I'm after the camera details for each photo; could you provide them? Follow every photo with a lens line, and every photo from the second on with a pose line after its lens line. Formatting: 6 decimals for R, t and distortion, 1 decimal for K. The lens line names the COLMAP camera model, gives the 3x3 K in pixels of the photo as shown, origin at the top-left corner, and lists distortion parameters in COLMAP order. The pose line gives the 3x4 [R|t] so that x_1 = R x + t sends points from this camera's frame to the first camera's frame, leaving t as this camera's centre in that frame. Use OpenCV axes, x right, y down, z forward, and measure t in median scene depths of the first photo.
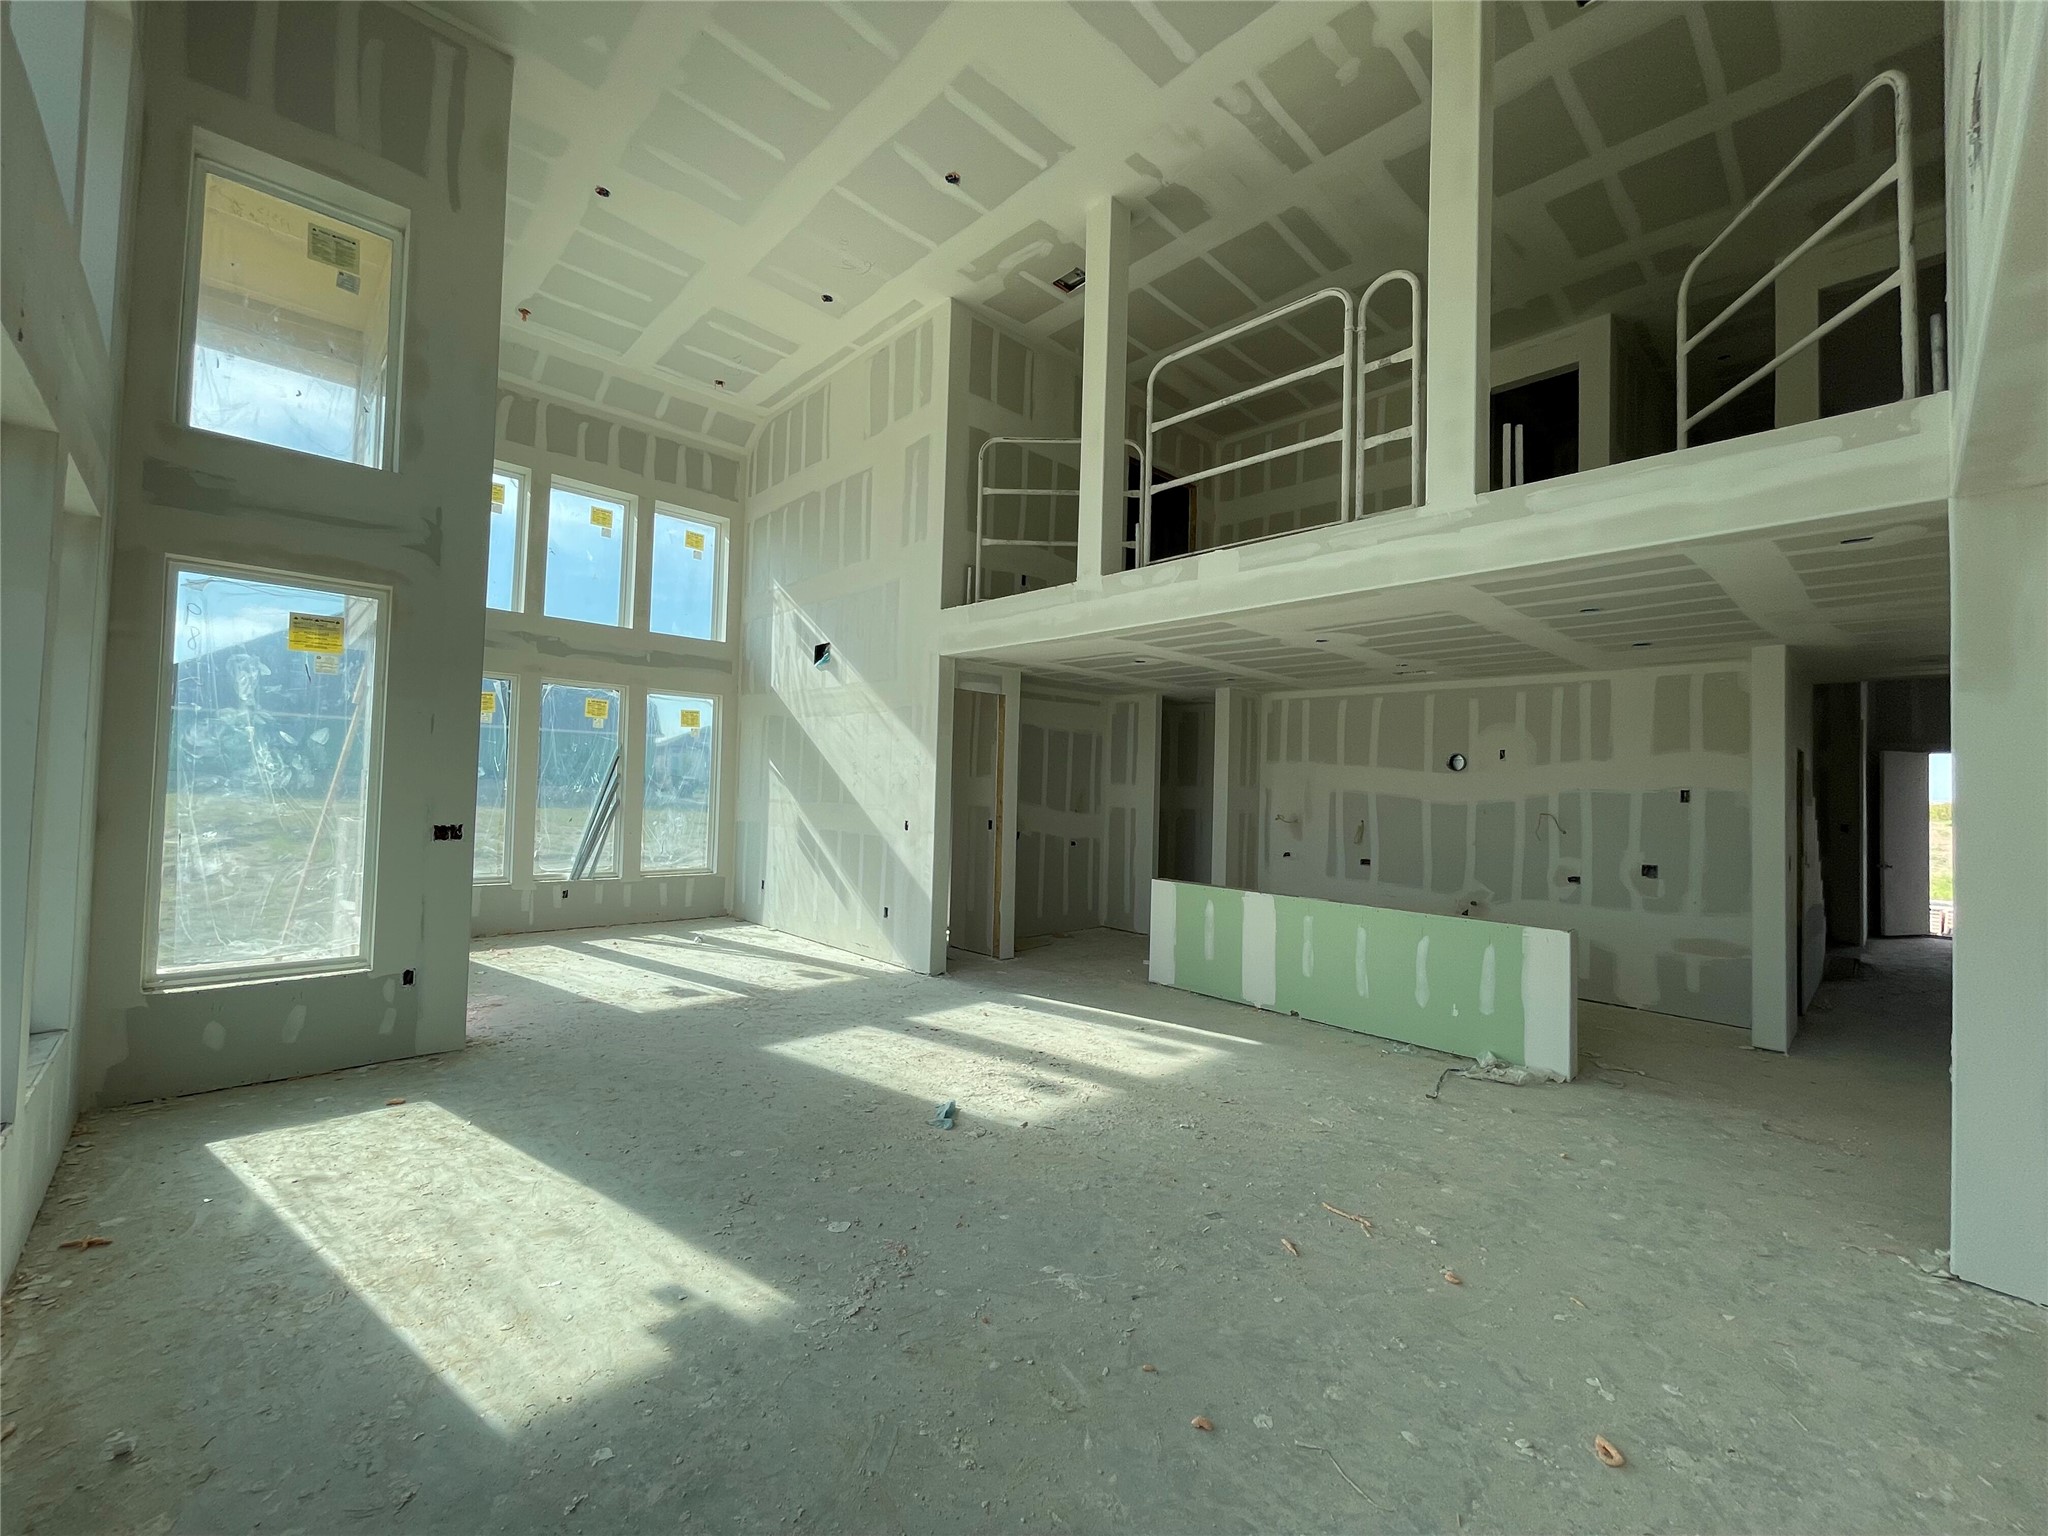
lens RADIAL K [[838.0, 0, 1019.8], [0, 838.0, 758.9], [0, 0, 1]] dist [-0.003892, 0.000169]
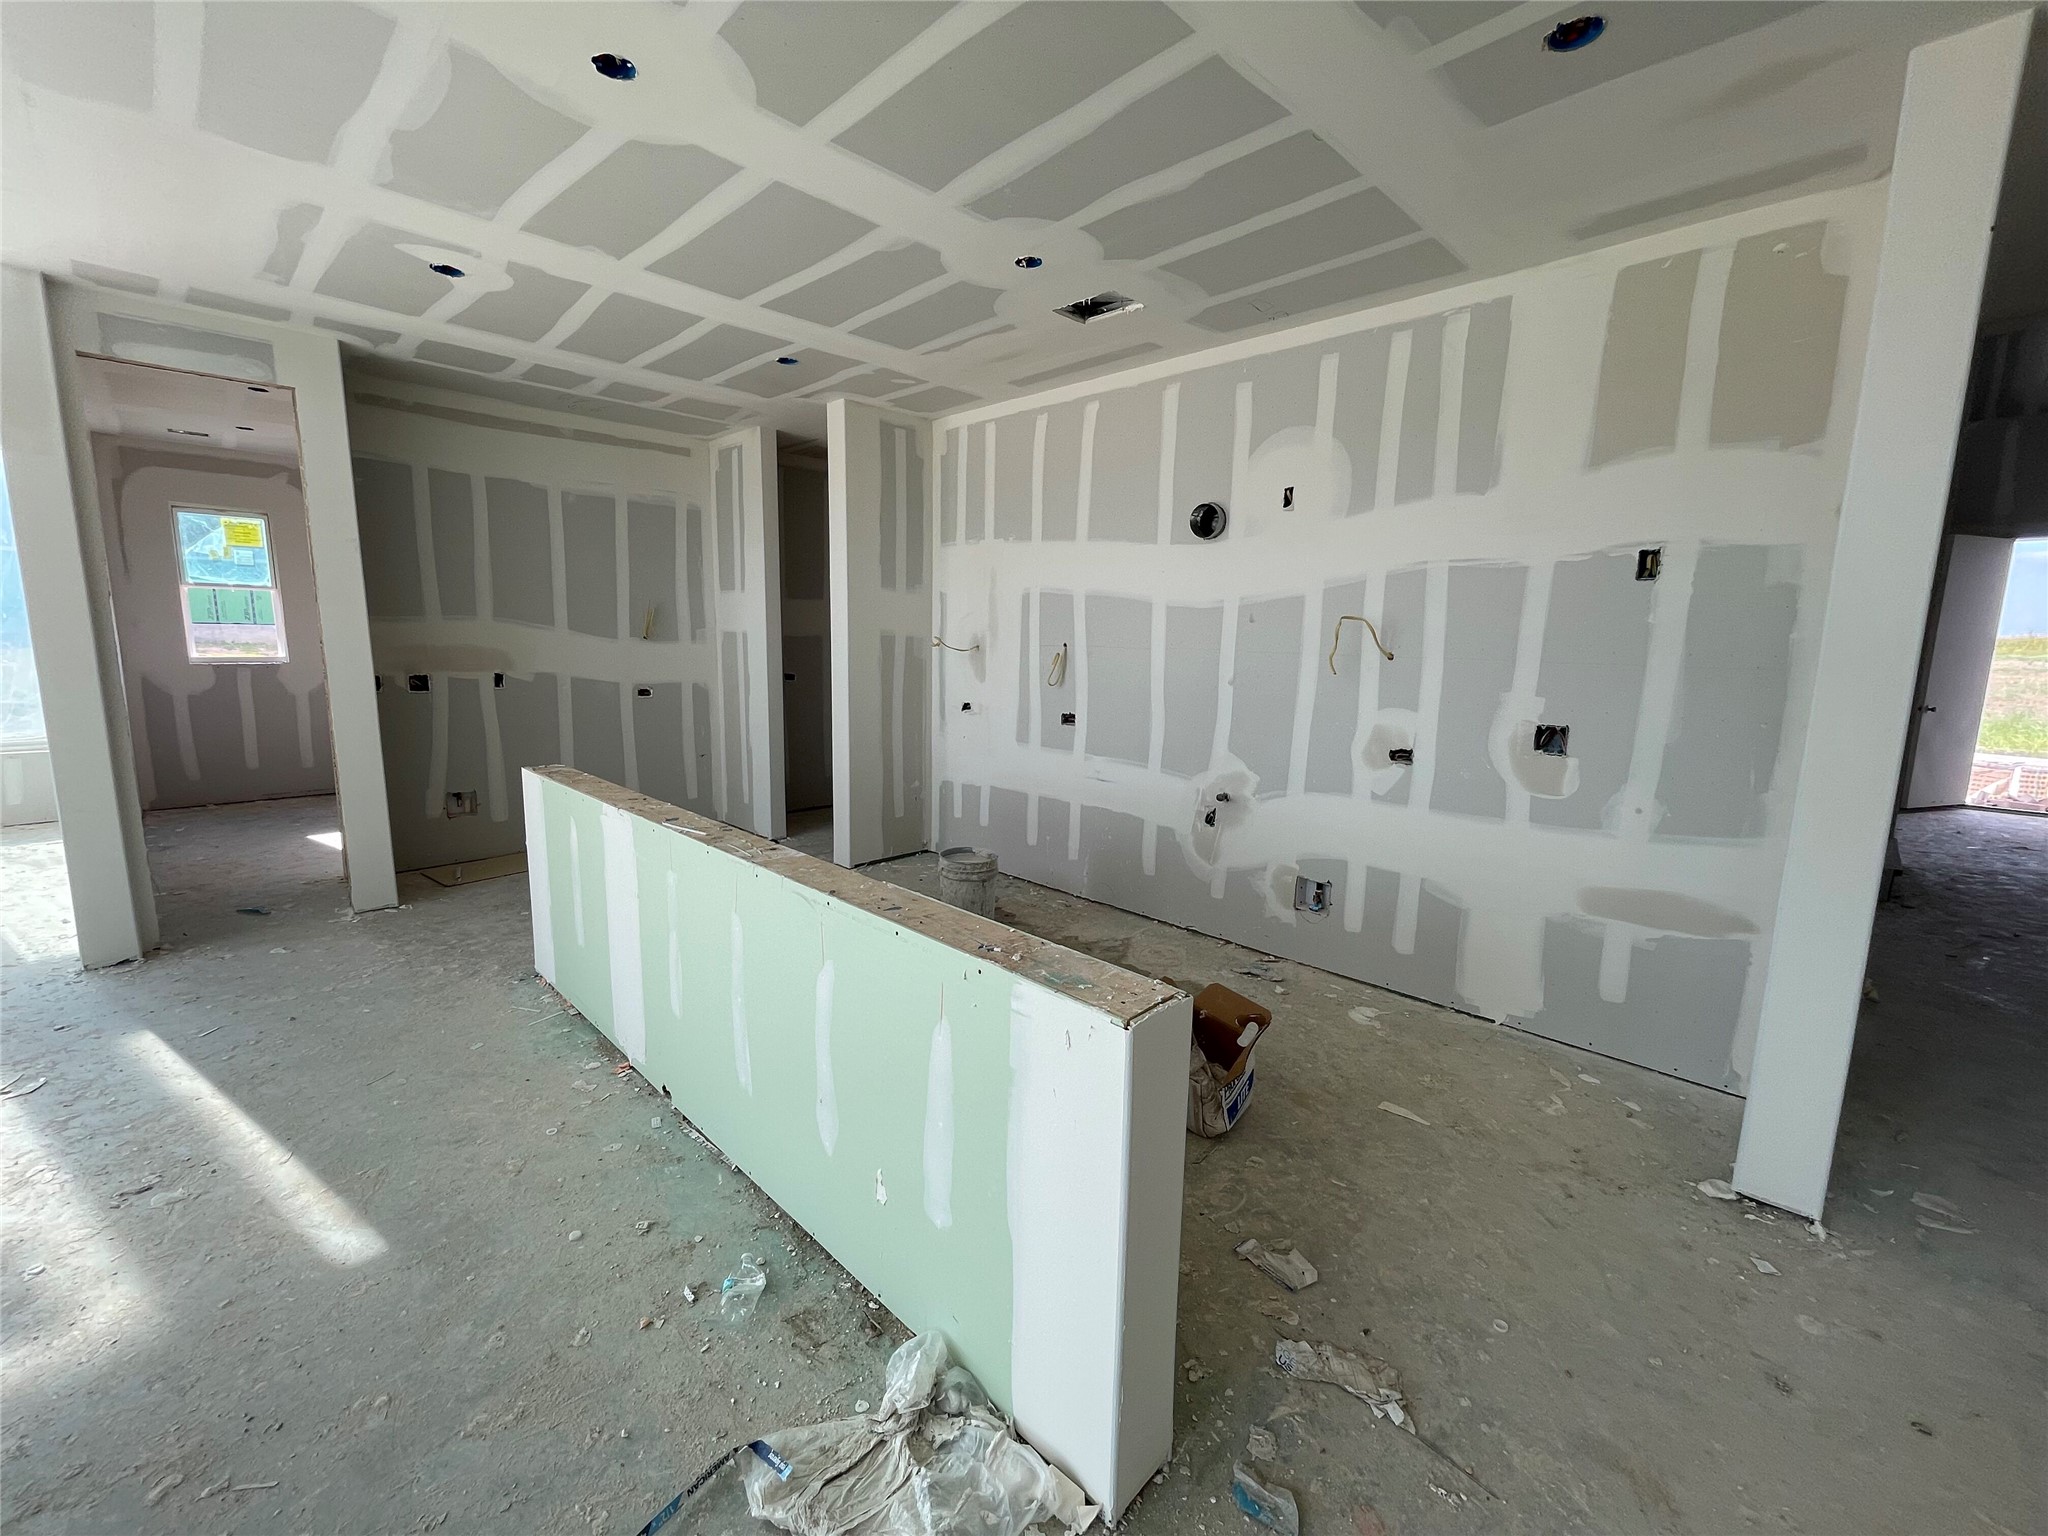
lens RADIAL K [[838.0, 0, 1019.8], [0, 838.0, 758.9], [0, 0, 1]] dist [-0.003892, 0.000169]
pose [[0.999527, -0.014866, 0.026913, 0.426811], [0.009663, 0.982872, 0.184038, 0.055087], [-0.029188, -0.183691, 0.982551, 0.528473]]
